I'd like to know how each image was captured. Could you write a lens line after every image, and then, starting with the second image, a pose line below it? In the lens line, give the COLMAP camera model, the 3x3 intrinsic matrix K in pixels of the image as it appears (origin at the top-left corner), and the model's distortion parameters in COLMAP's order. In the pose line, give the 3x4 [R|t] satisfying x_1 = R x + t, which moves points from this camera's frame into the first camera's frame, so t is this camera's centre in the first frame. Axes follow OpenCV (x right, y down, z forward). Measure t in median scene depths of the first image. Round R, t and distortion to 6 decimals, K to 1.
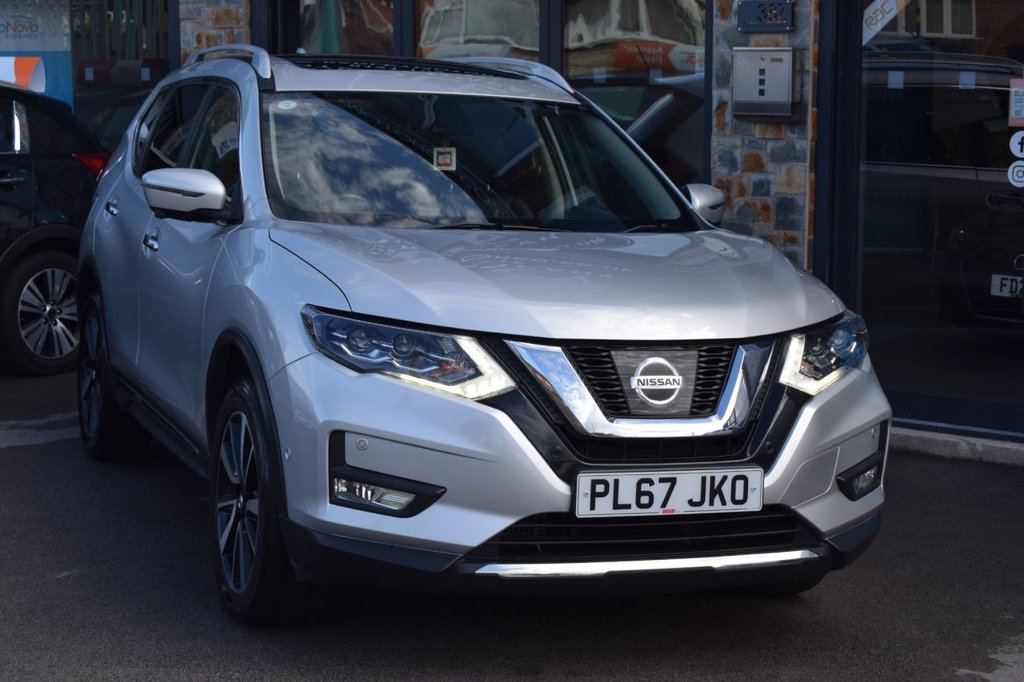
lens RADIAL K [[1928.4, 0, 503.0], [0, 1928.4, 340.0], [0, 0, 1]] dist [0.011550, 0.080869]
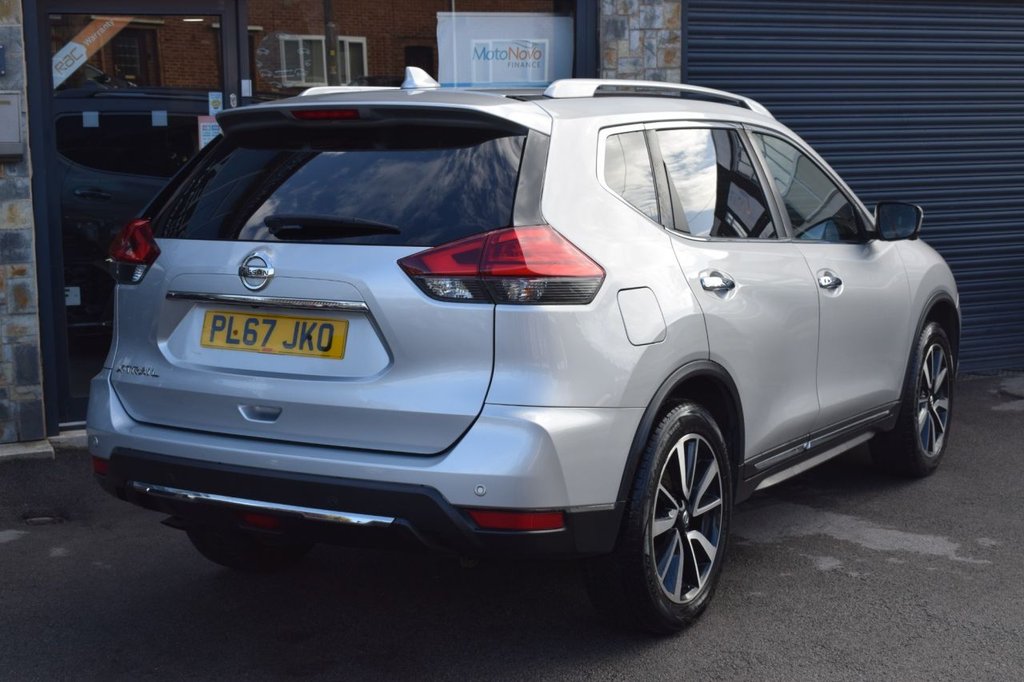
lens RADIAL K [[1551.0, 0, 509.9], [0, 1551.0, 341.5], [0, 0, 1]] dist [-0.013670, -0.031985]
pose [[0.462394, -0.147183, 0.874373, -0.483312], [0.131857, 0.986576, 0.096340, -0.061966], [-0.876815, 0.070745, 0.475594, 0.368767]]
